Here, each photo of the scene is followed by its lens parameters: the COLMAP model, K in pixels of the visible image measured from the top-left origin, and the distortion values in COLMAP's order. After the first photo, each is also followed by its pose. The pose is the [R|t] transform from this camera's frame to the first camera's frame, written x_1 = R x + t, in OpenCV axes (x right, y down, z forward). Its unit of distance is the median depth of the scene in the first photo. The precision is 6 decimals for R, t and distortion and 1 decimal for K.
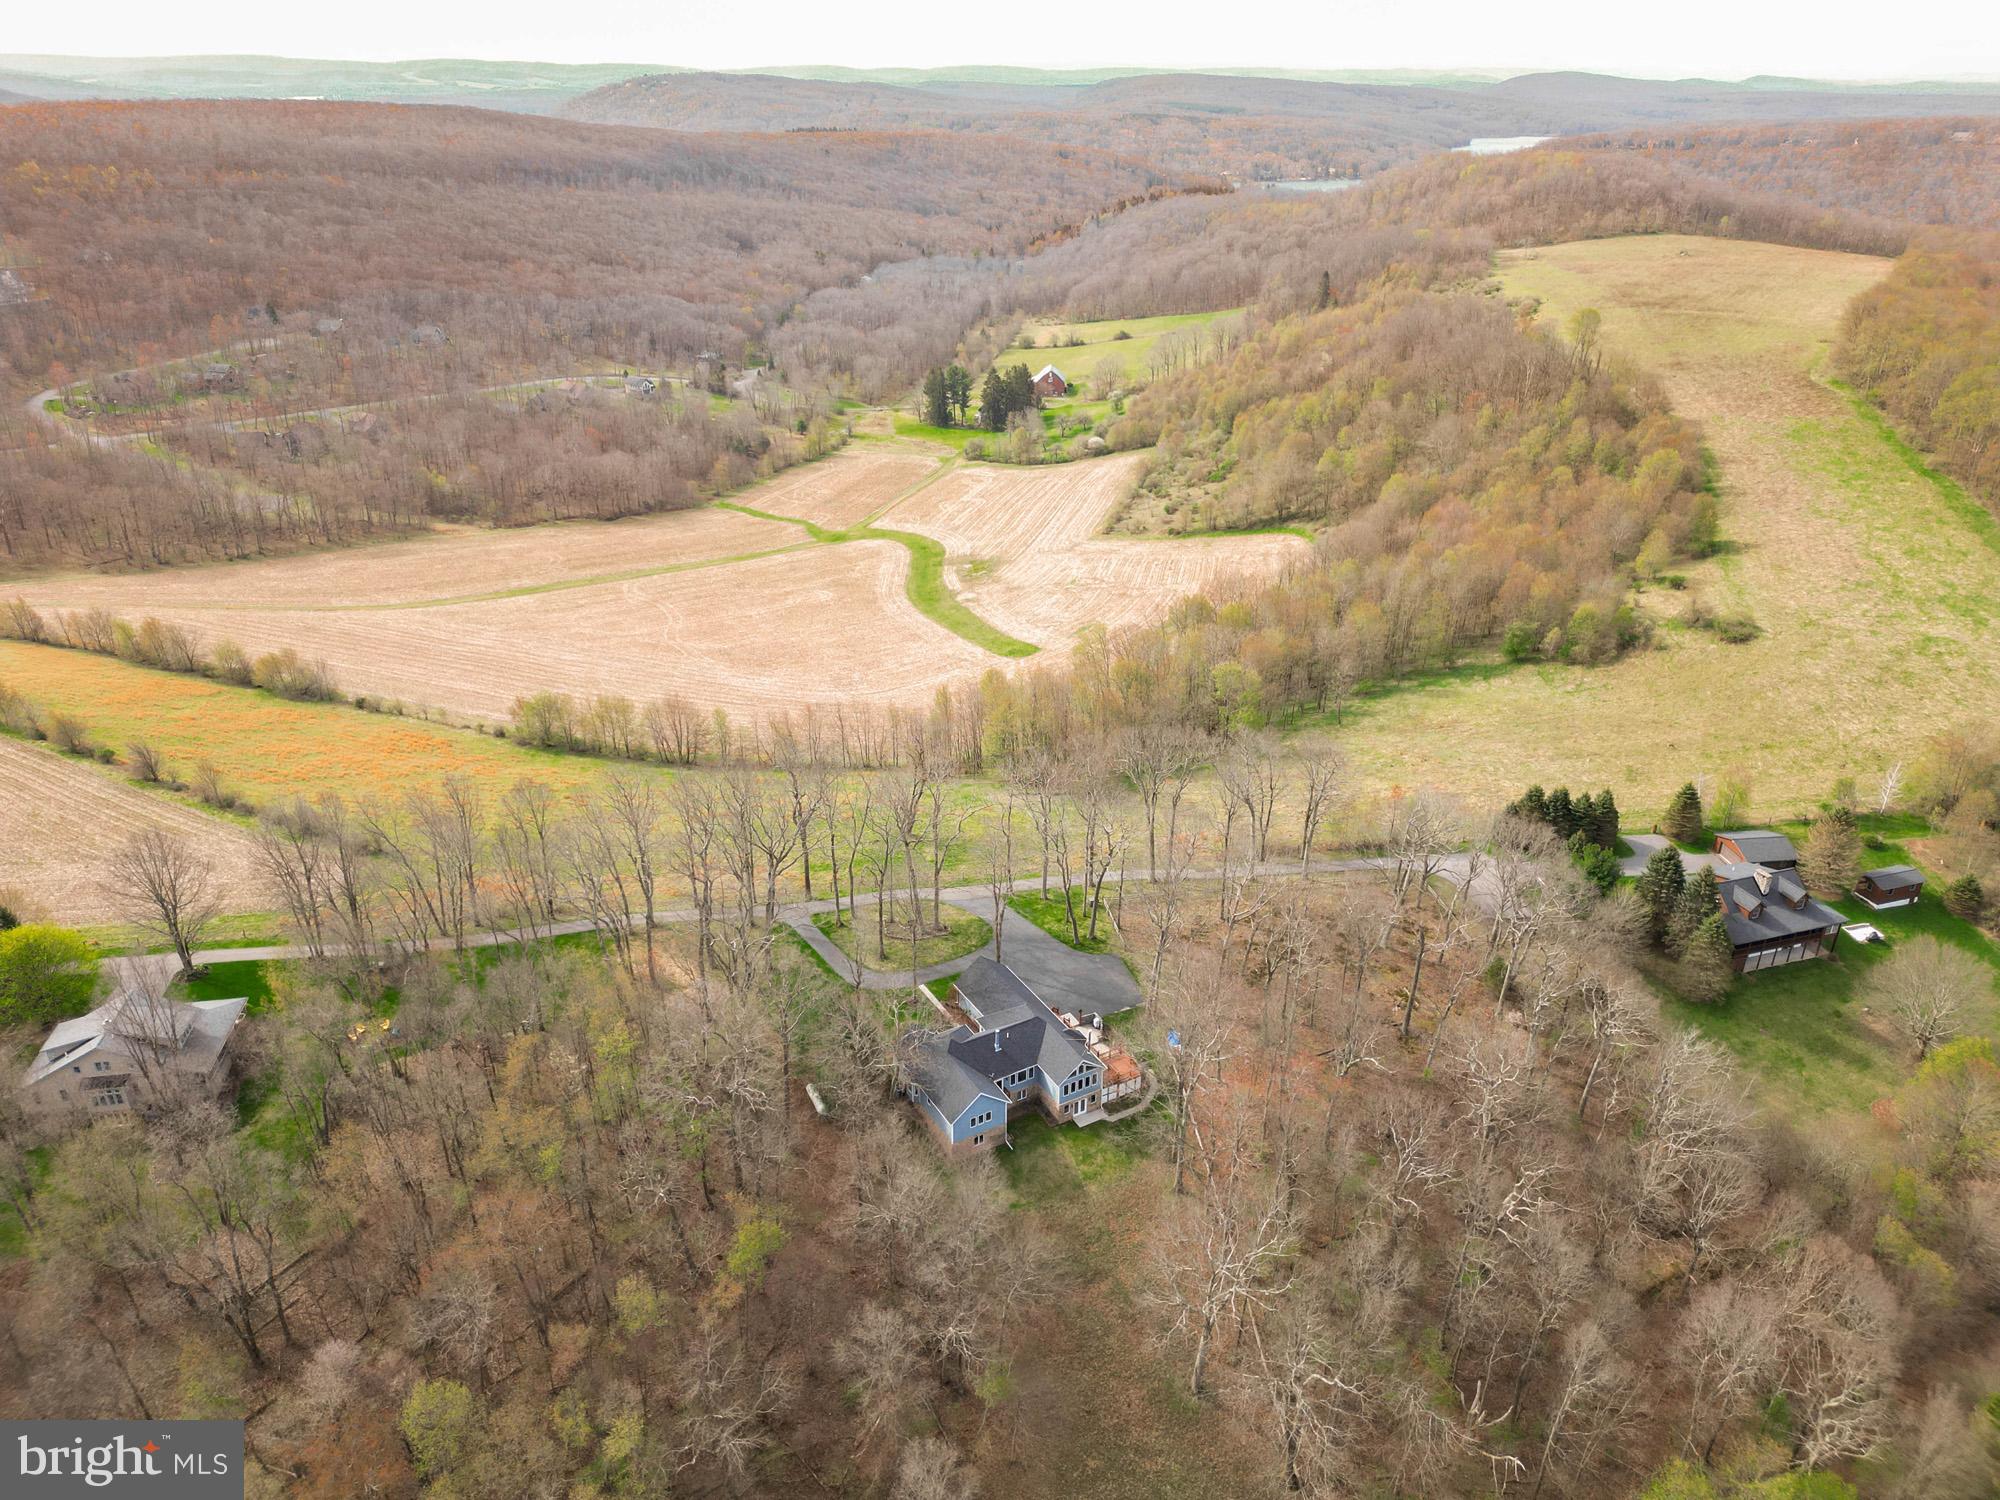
lens RADIAL K [[1376.3, 0, 1021.4], [0, 1376.3, 762.1], [0, 0, 1]] dist [0.040130, -0.007264]
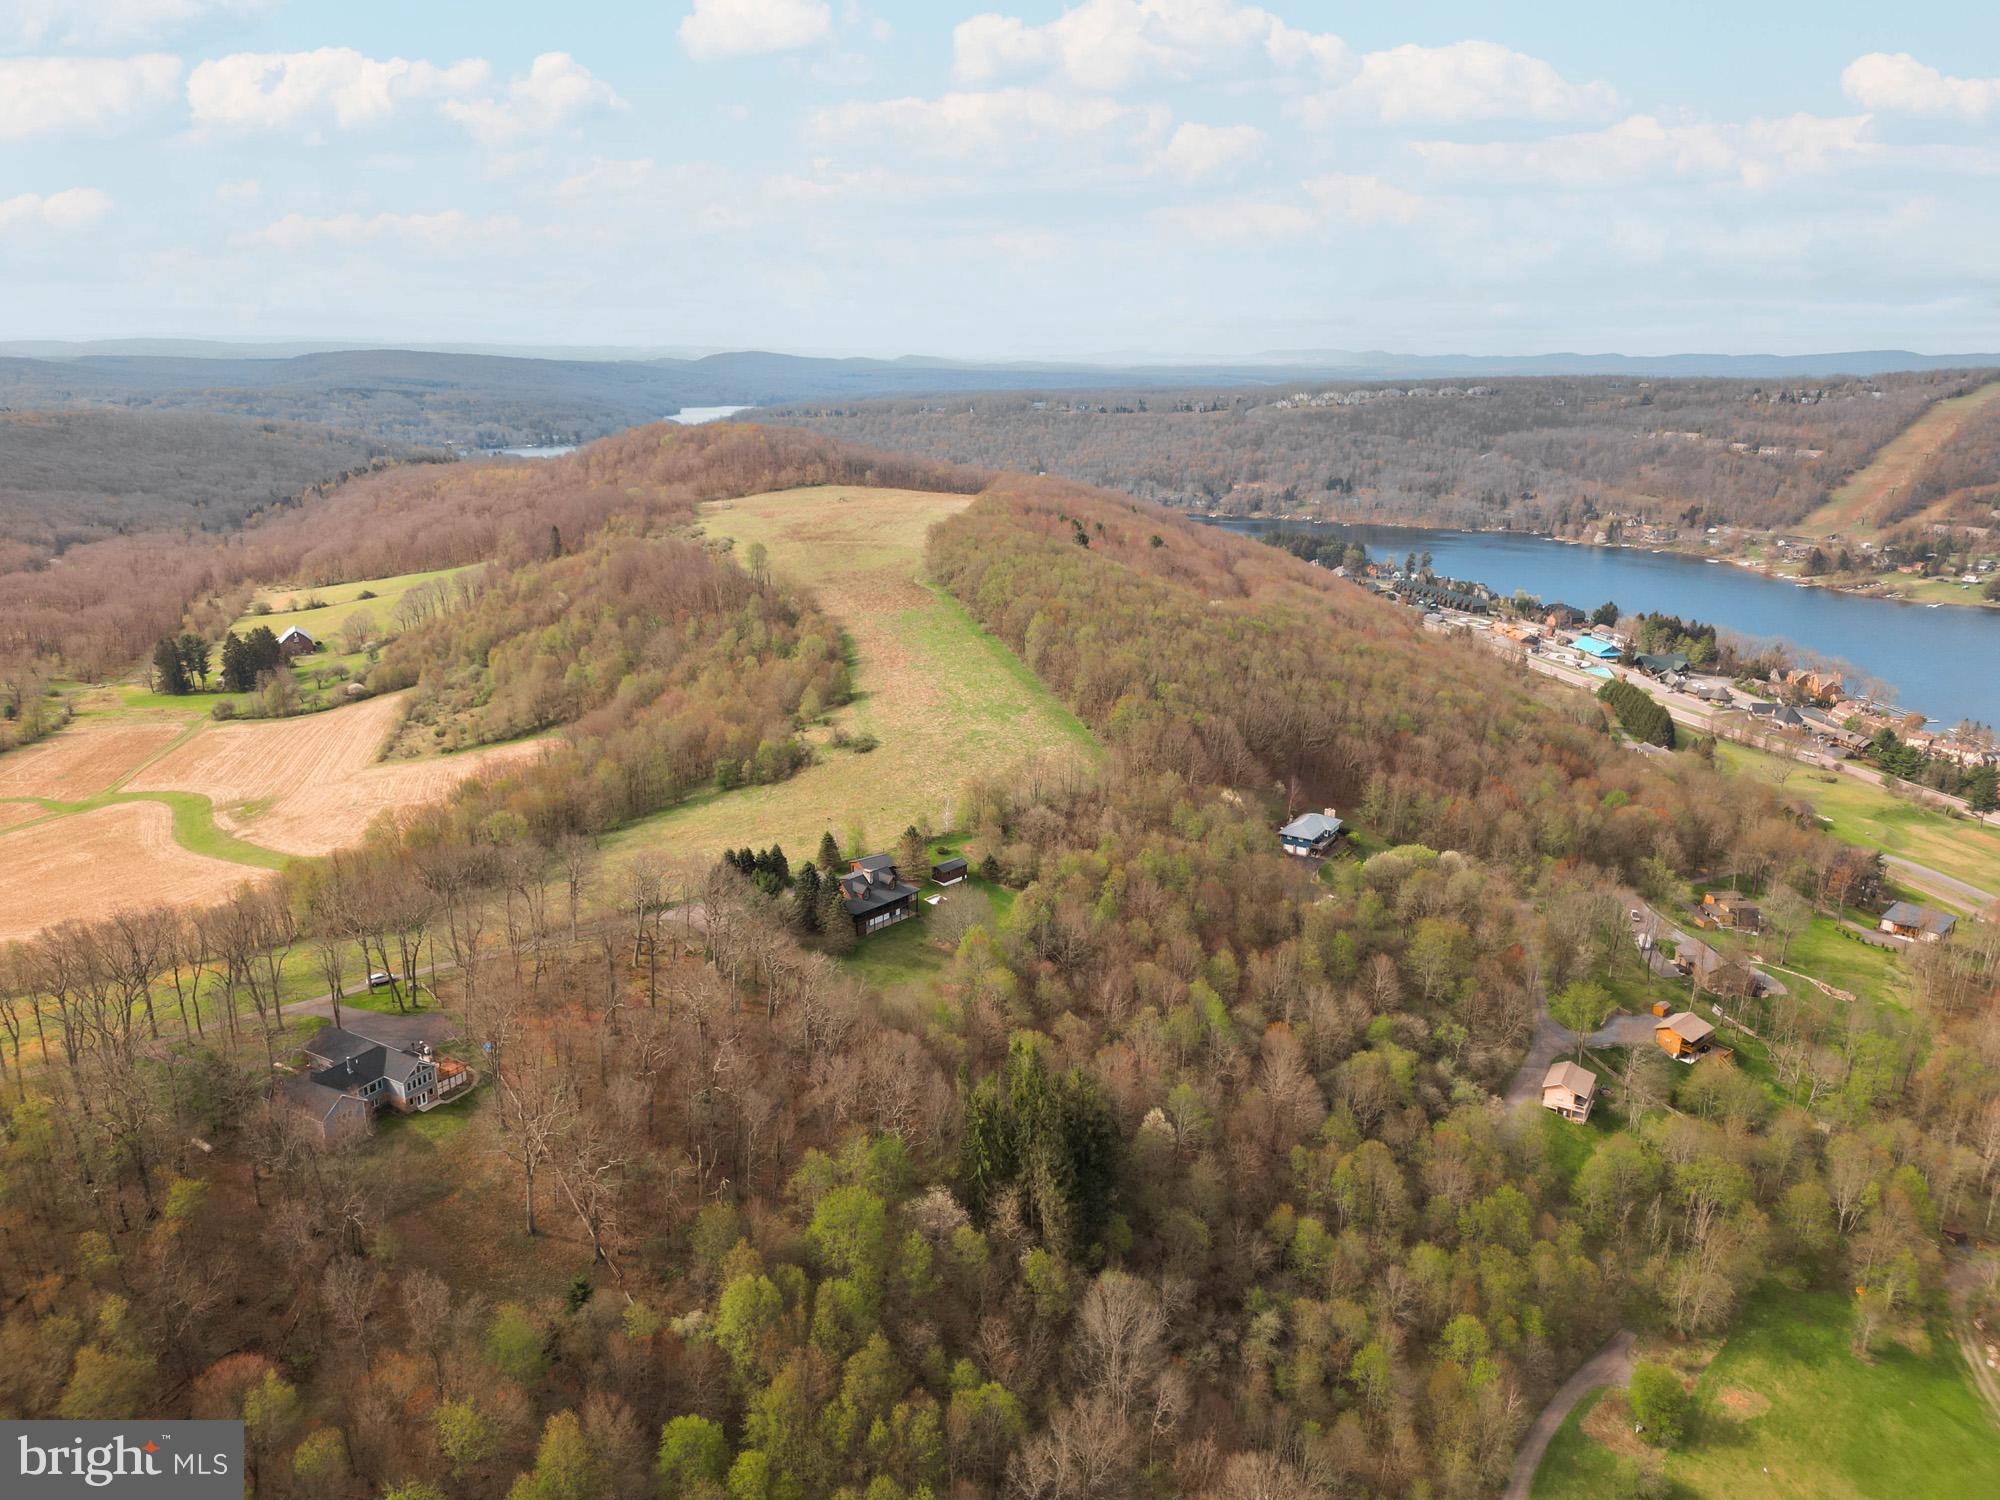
lens RADIAL K [[1417.0, 0, 1000.0], [0, 1417.0, 750.0], [0, 0, 1]] dist [0.108542, -0.100657]
pose [[0.882300, -0.134294, 0.451122, -0.017278], [0.214341, 0.967925, -0.131065, 0.072975], [-0.419051, 0.212333, 0.882786, -0.199415]]
